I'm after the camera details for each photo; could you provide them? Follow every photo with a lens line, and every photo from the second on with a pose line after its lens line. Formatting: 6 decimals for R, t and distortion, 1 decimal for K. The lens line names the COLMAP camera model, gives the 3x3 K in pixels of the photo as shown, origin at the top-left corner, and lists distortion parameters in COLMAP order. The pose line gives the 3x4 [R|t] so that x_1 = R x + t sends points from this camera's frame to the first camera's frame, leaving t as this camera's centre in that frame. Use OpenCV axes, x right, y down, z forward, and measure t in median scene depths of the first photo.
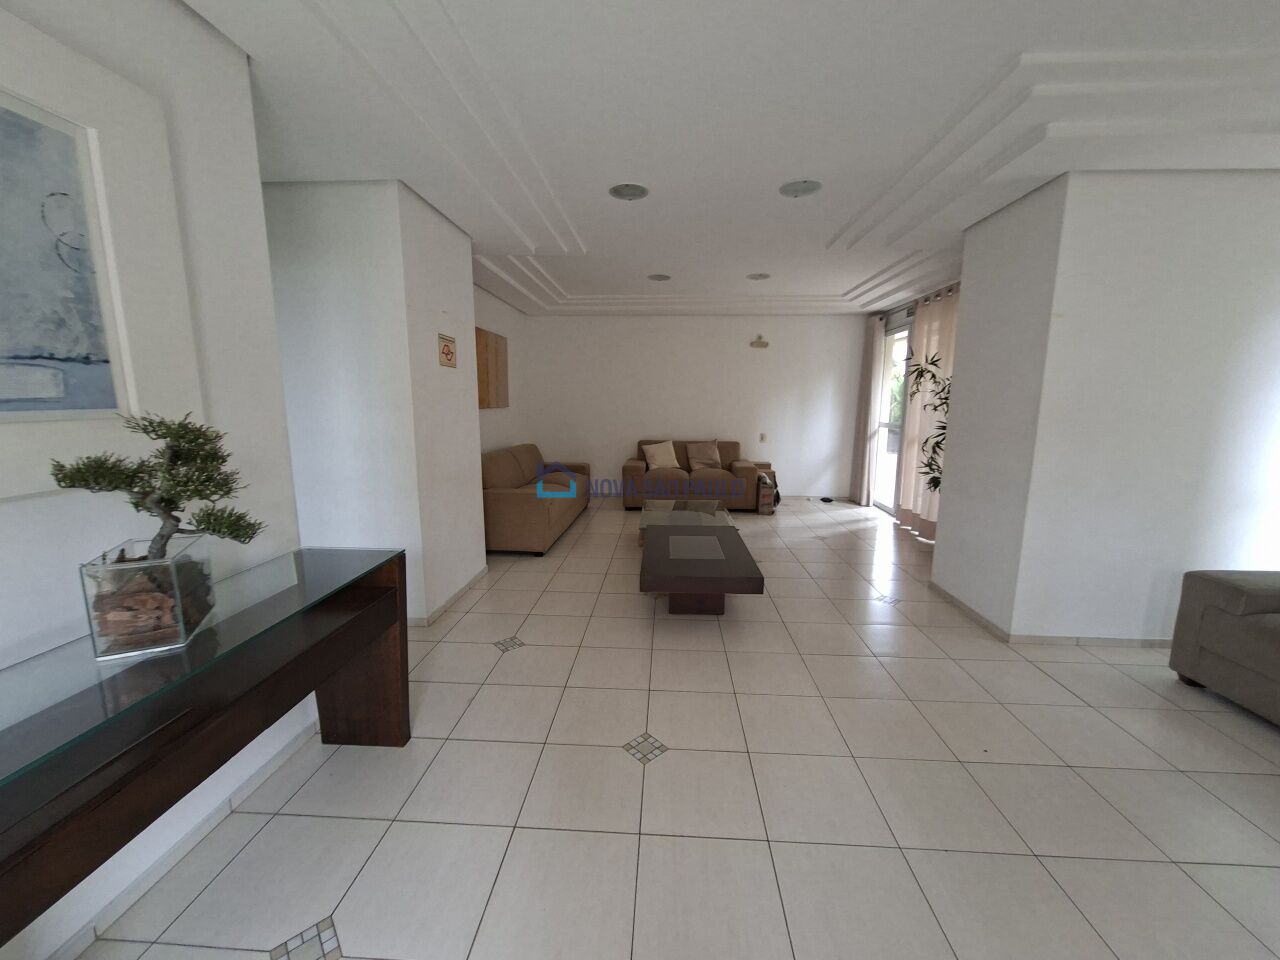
lens RADIAL K [[505.5, 0, 644.1], [0, 505.5, 478.1], [0, 0, 1]] dist [-0.002539, 0.000144]
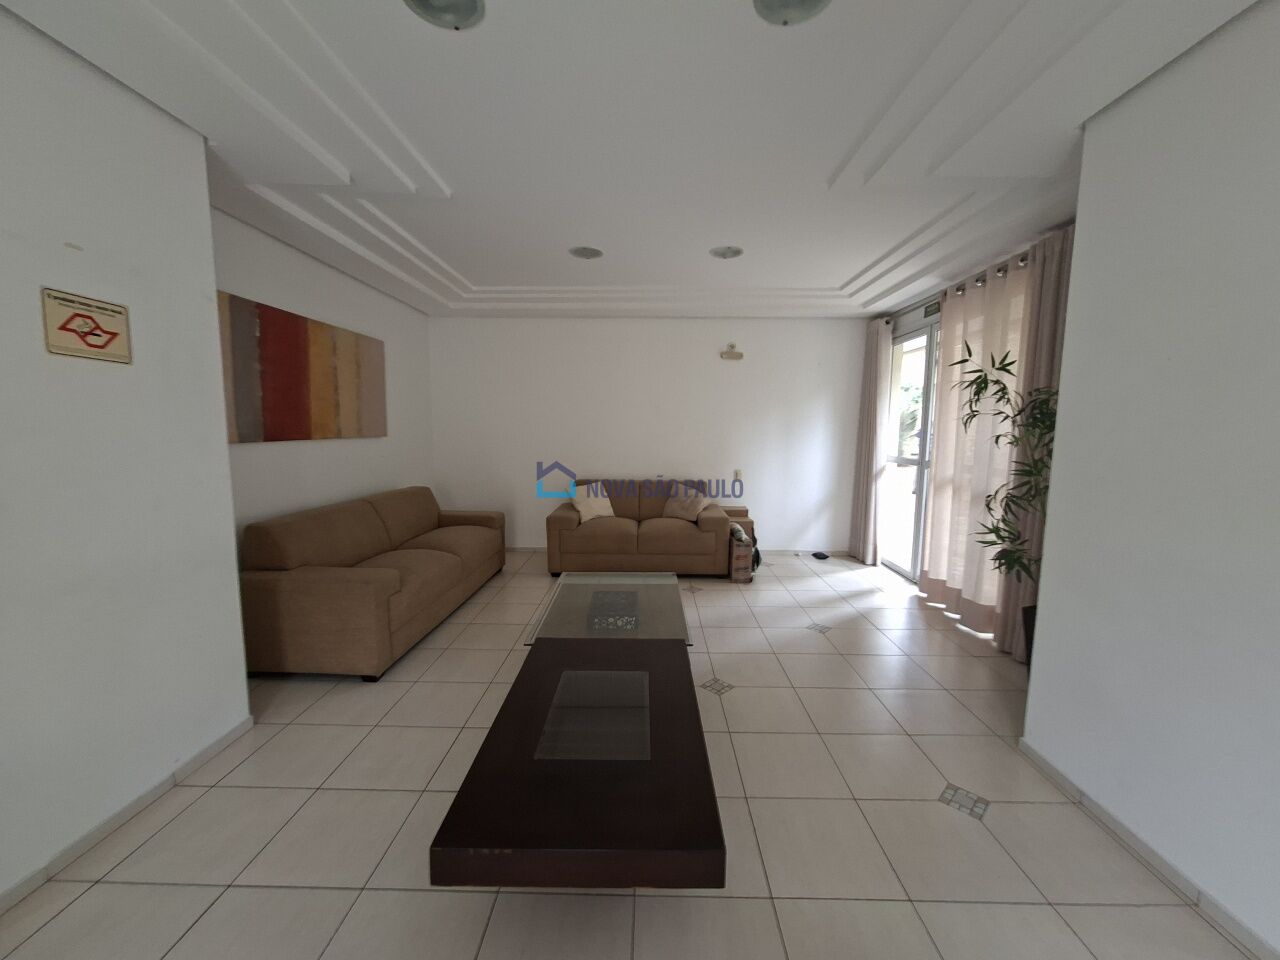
lens RADIAL K [[505.5, 0, 637.9], [0, 505.5, 483.1], [0, 0, 1]] dist [-0.002539, 0.000144]
pose [[0.999625, -0.001745, 0.027327, 0.070997], [0.002887, 0.999122, -0.041788, -0.041584], [-0.027230, 0.041851, 0.998753, 0.266088]]
